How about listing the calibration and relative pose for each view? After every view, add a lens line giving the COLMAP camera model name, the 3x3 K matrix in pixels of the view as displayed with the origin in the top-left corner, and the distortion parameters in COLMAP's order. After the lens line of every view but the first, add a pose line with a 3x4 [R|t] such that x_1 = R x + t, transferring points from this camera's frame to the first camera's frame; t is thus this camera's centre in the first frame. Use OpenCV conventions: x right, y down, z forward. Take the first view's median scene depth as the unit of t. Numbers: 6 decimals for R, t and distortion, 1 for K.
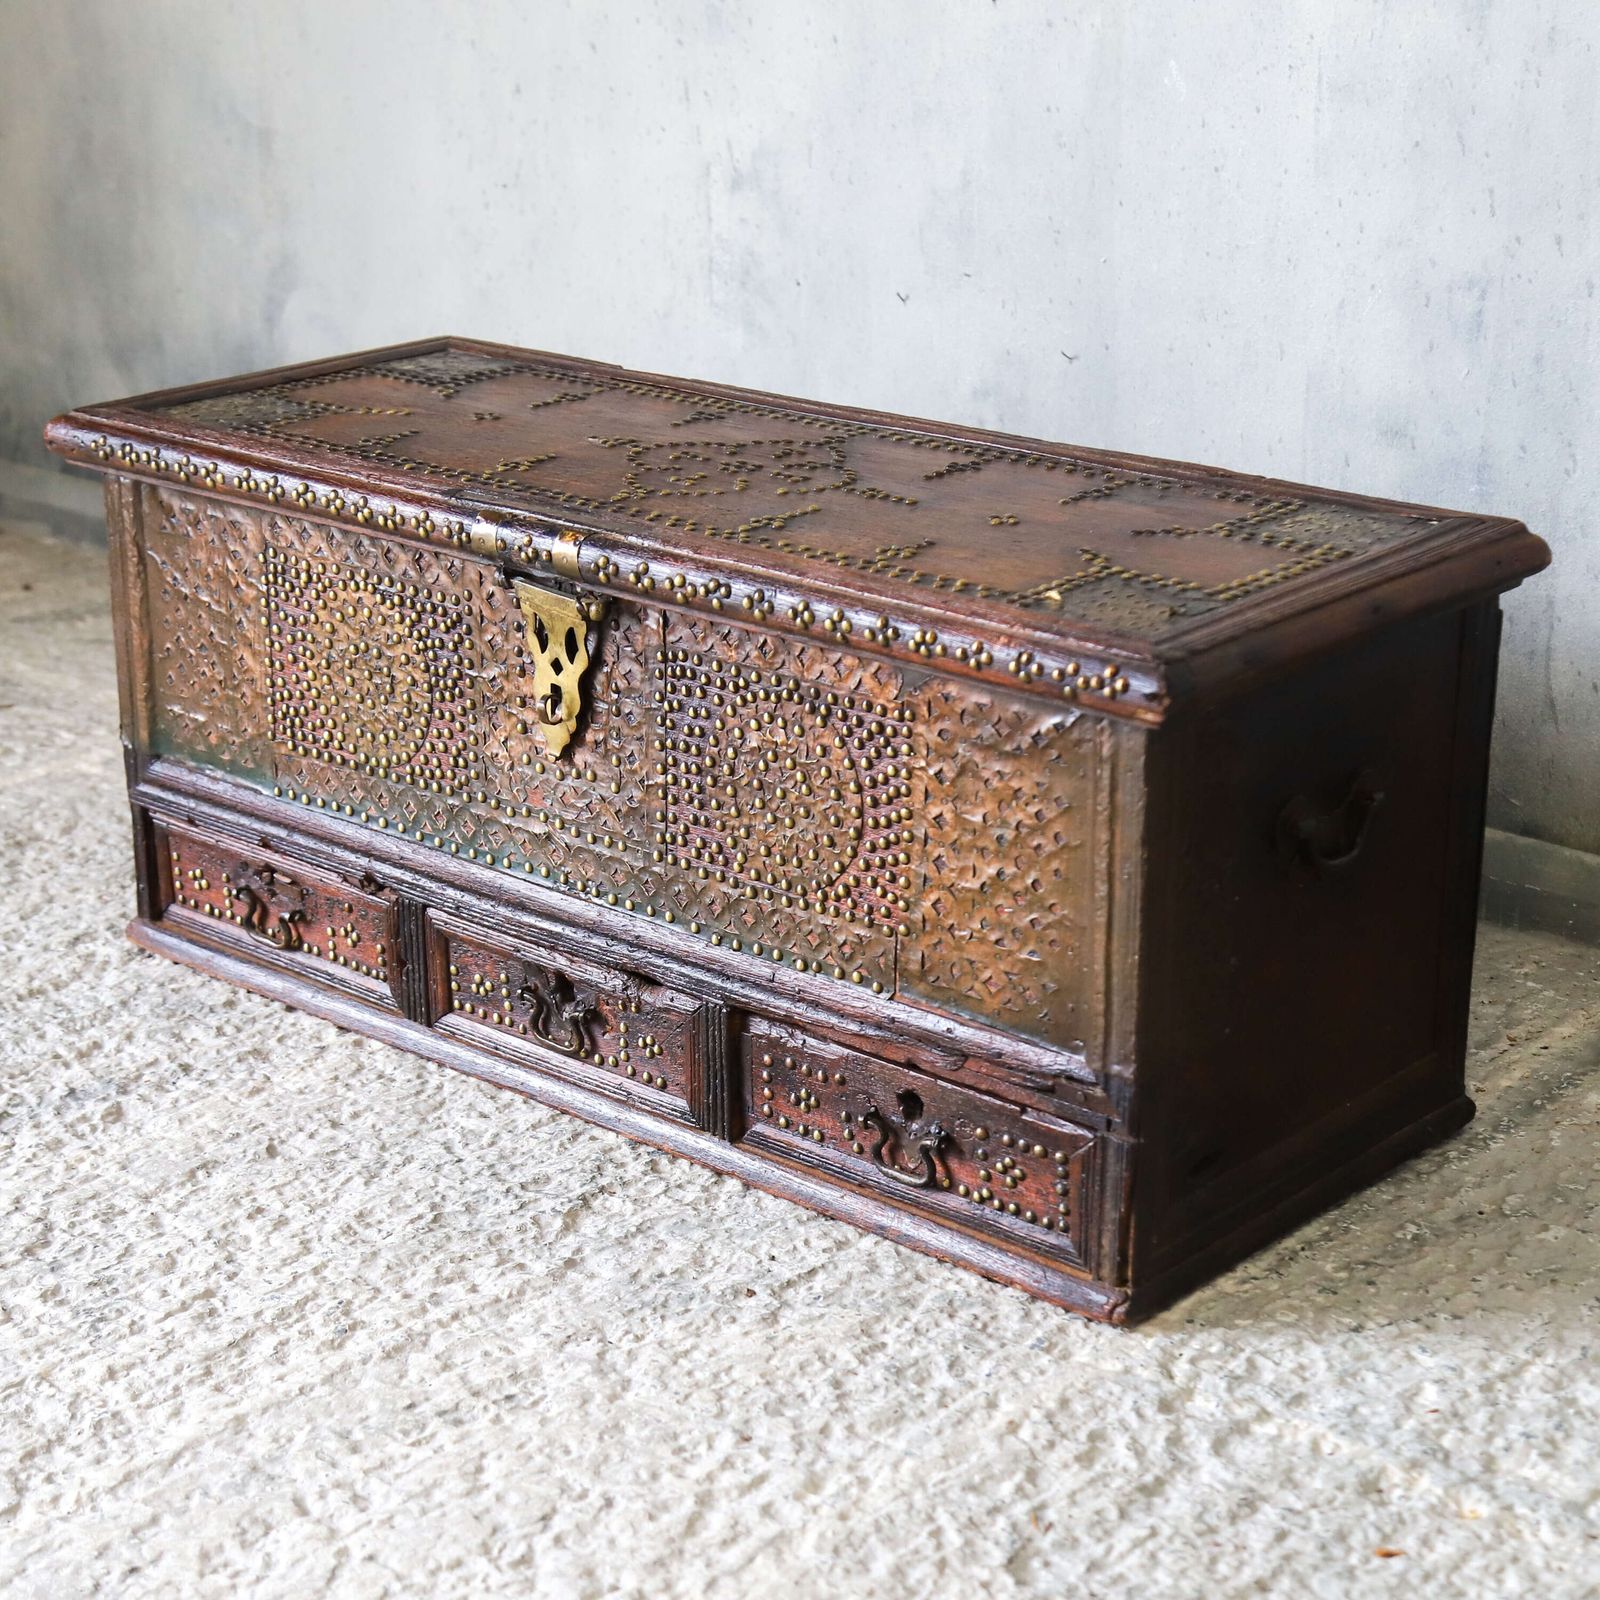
lens RADIAL K [[3288.7, 0, 718.7], [0, 3288.7, 869.9], [0, 0, 1]] dist [0.084384, 0.000000]
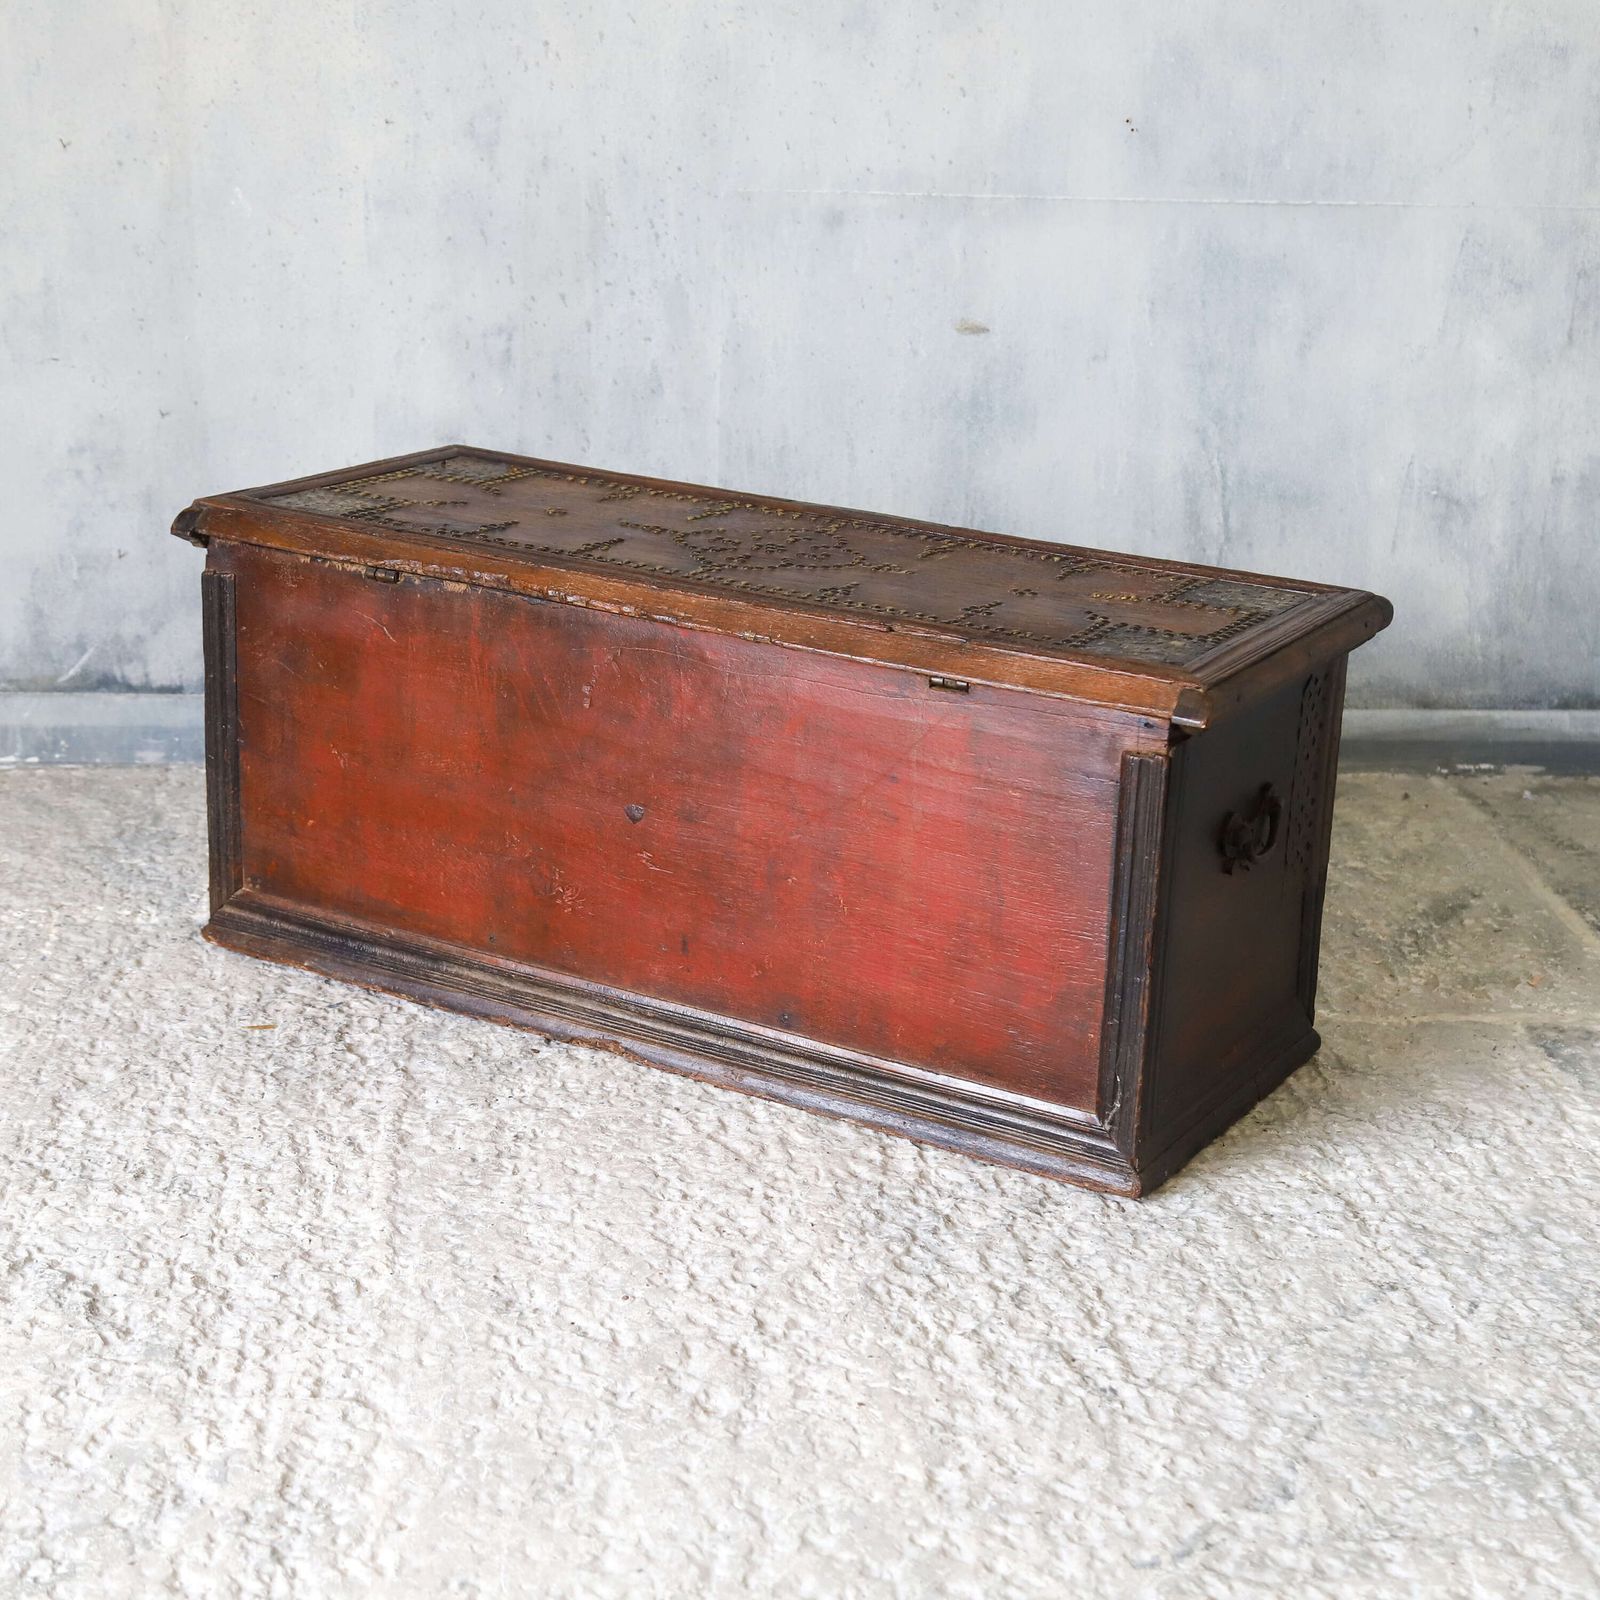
lens RADIAL K [[3087.5, 0, 833.8], [0, 3087.5, 822.4], [0, 0, 1]] dist [0.117431, 0.000000]
pose [[0.669187, -0.199160, 0.715908, -0.687592], [0.213805, 0.974279, 0.071185, -0.029959], [-0.711671, 0.105428, 0.694557, -0.037590]]
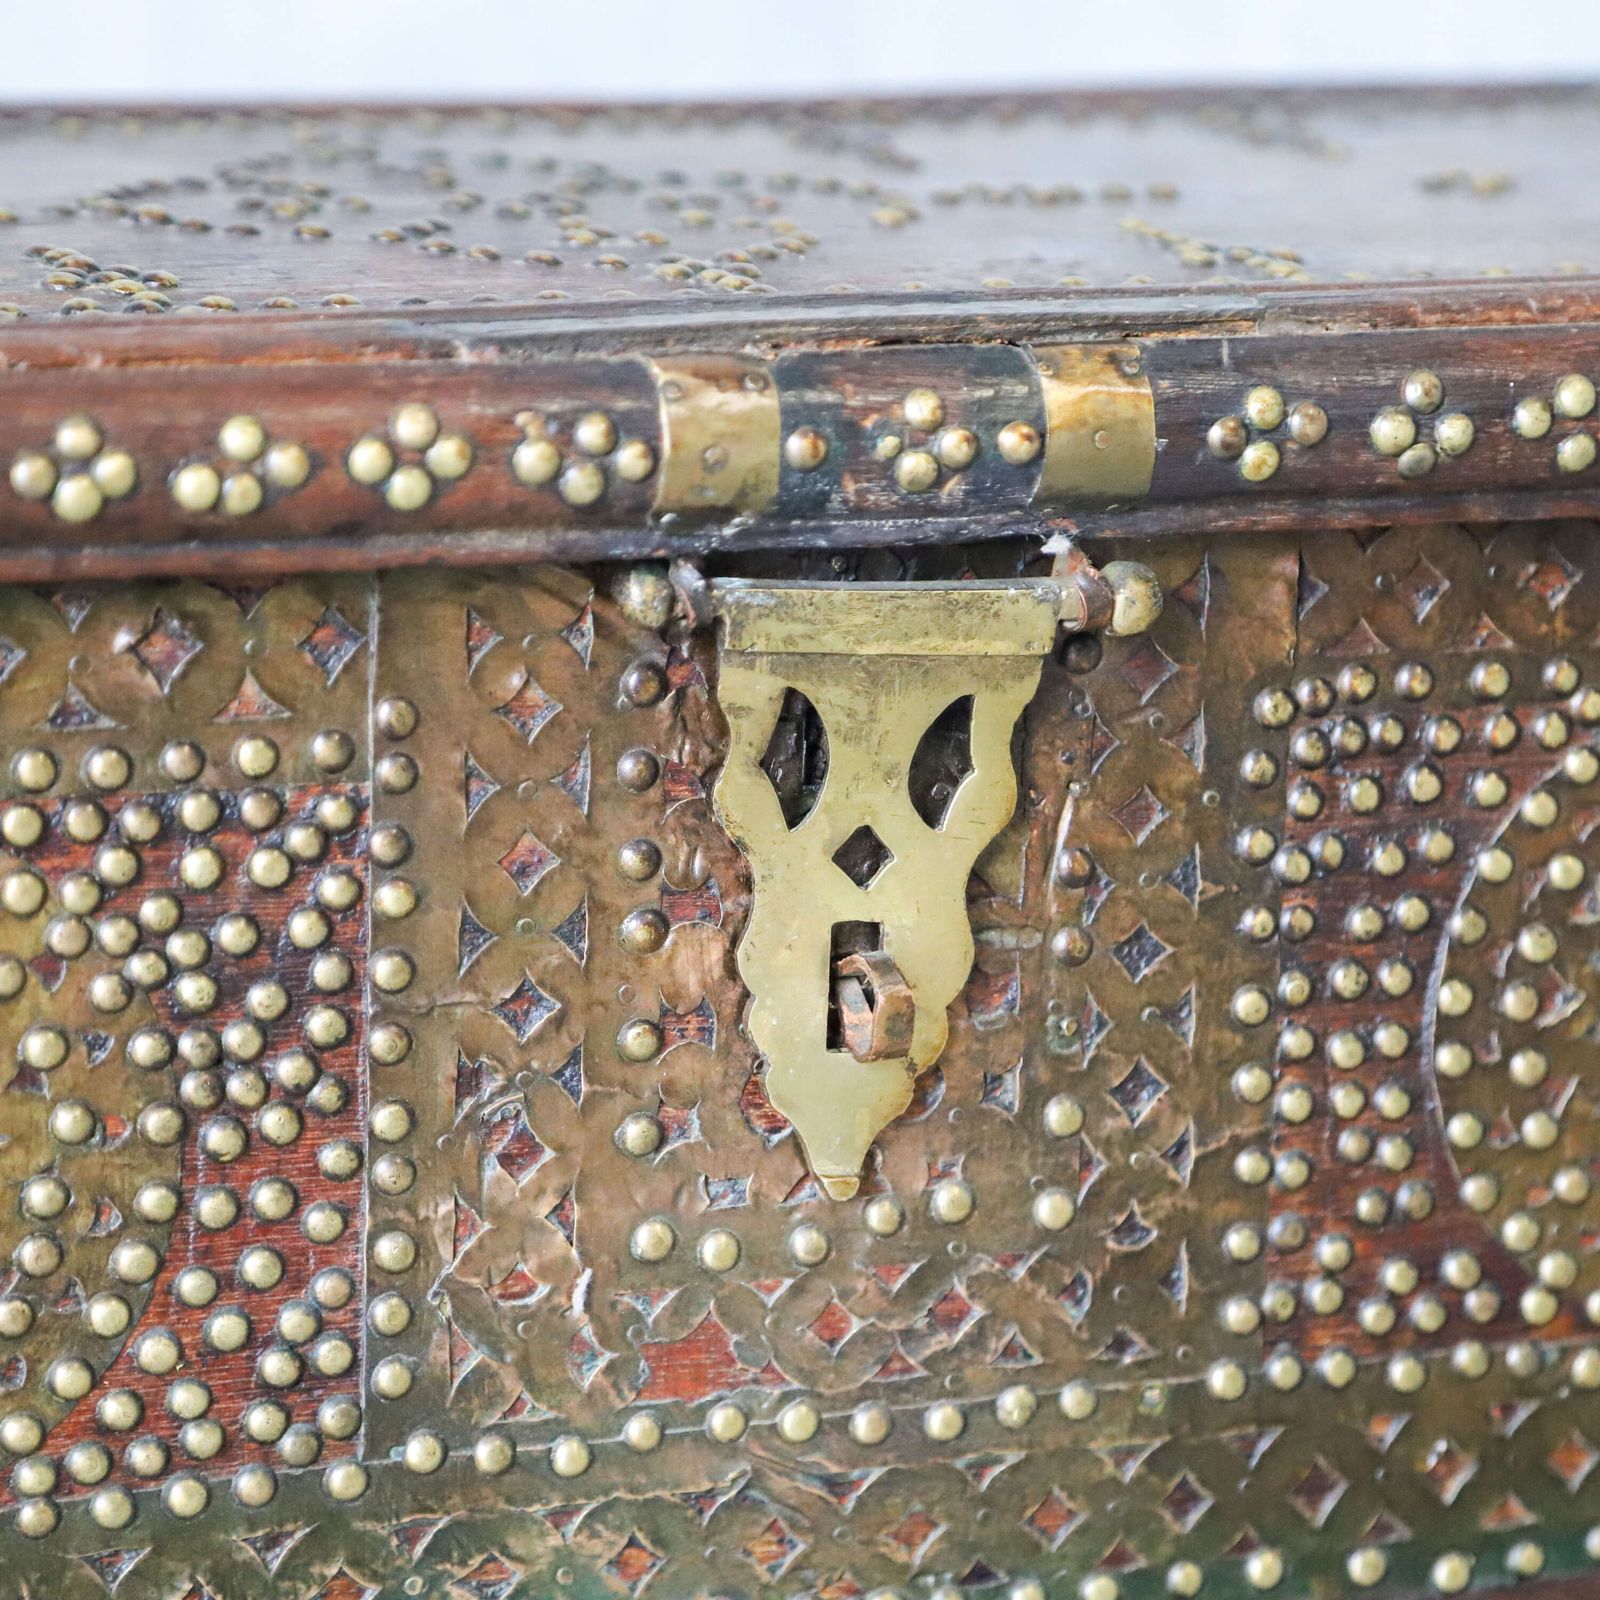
lens RADIAL K [[6391.6, 0, 891.8], [0, 6391.6, 837.2], [0, 0, 1]] dist [0.520954, 0.000000]
pose [[0.388696, -0.179440, 0.903724, -0.478285], [0.281722, 0.957022, 0.068852, -0.087318], [-0.877239, 0.227836, 0.422543, 0.654759]]
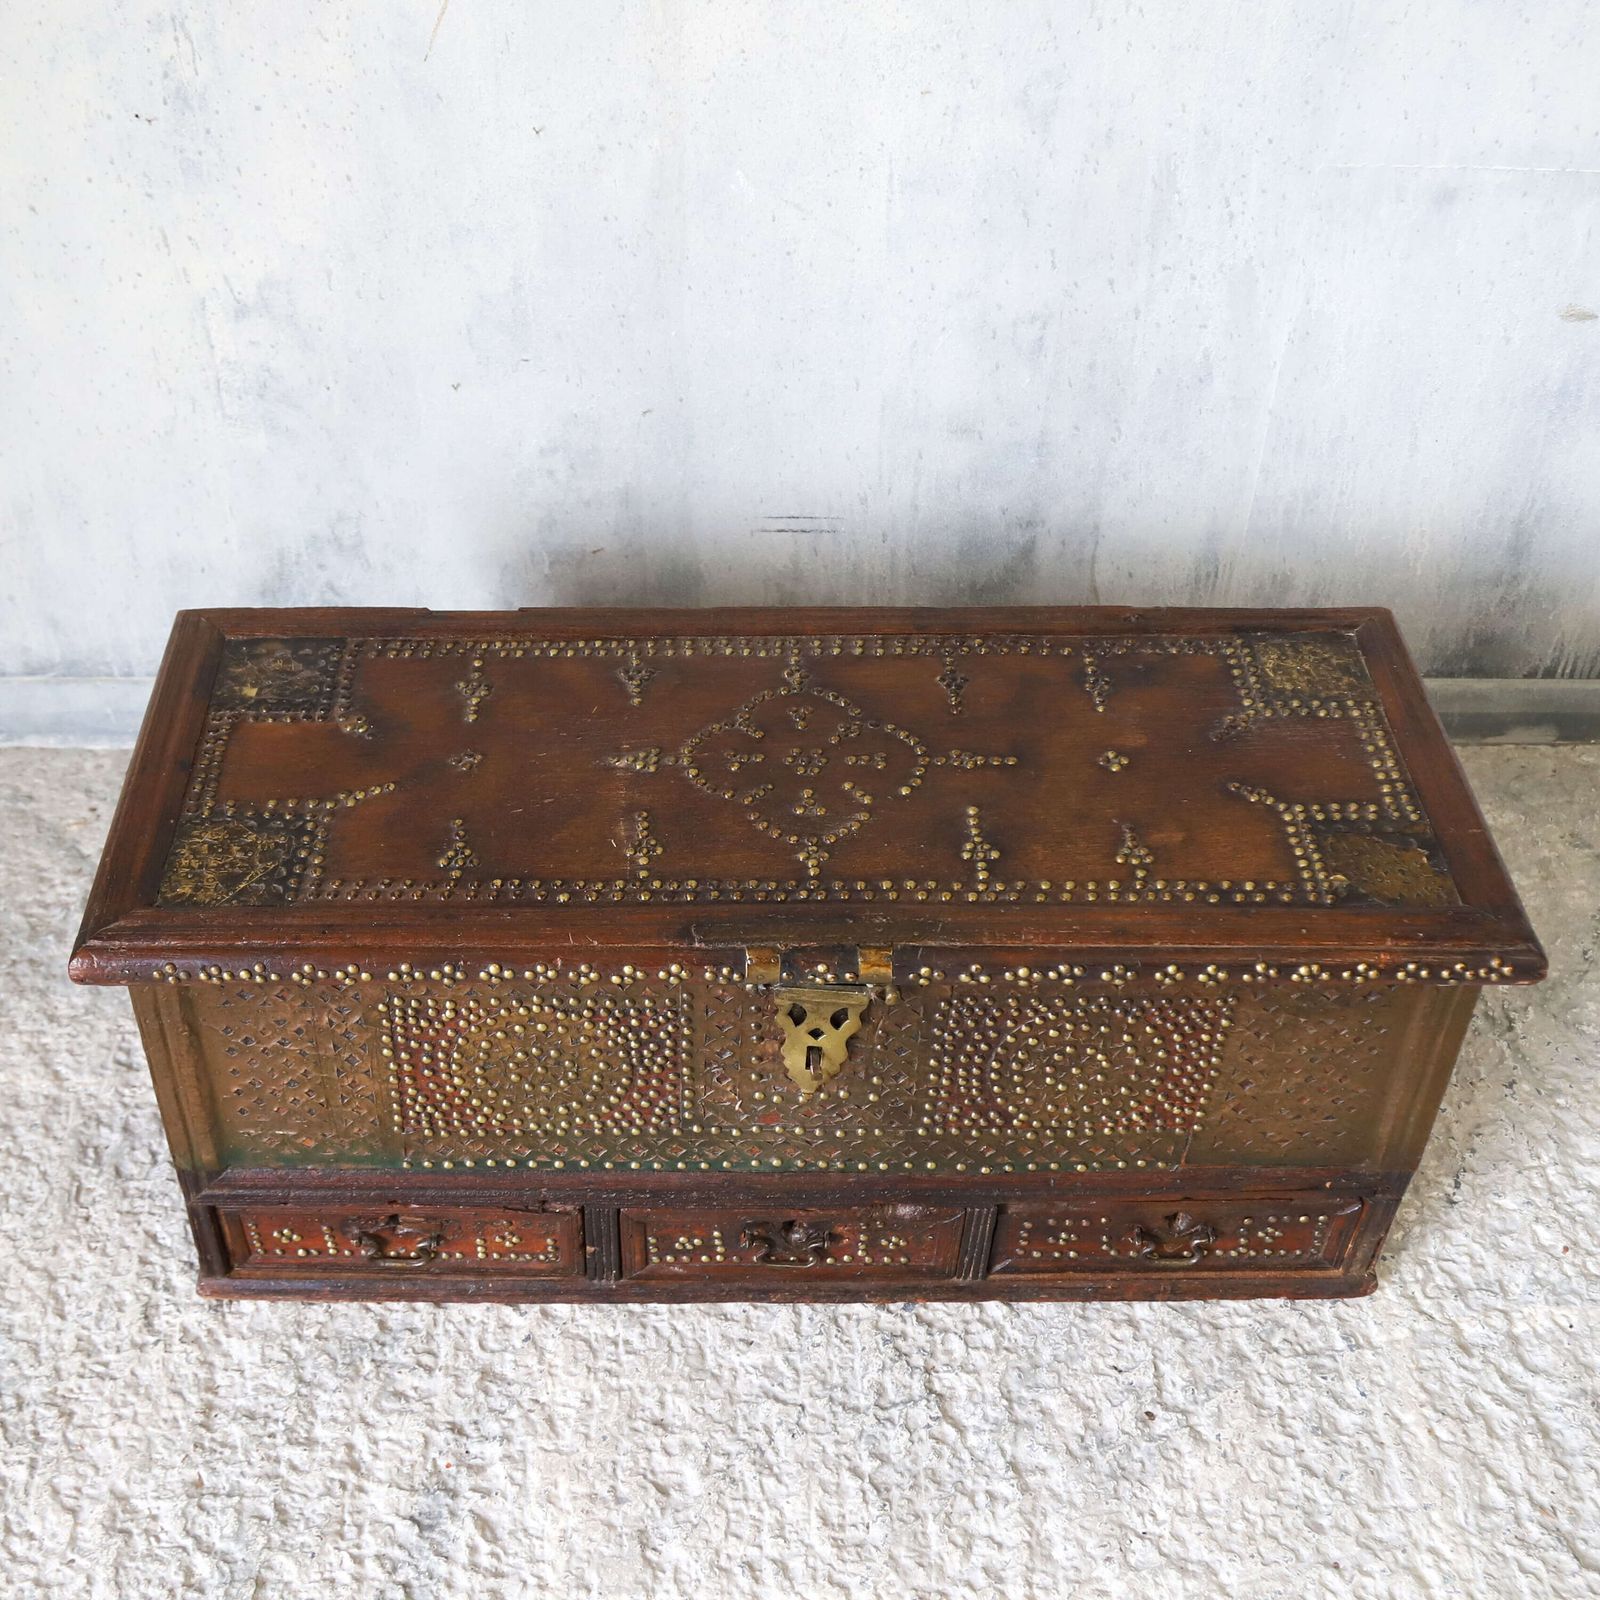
lens RADIAL K [[2065.6, 0, 706.0], [0, 2065.6, 812.2], [0, 0, 1]] dist [-0.105362, 0.000000]
pose [[0.727458, -0.441957, 0.524862, -0.343764], [0.220691, 0.874994, 0.430907, -0.366508], [-0.649693, -0.197634, 0.734057, 0.465546]]
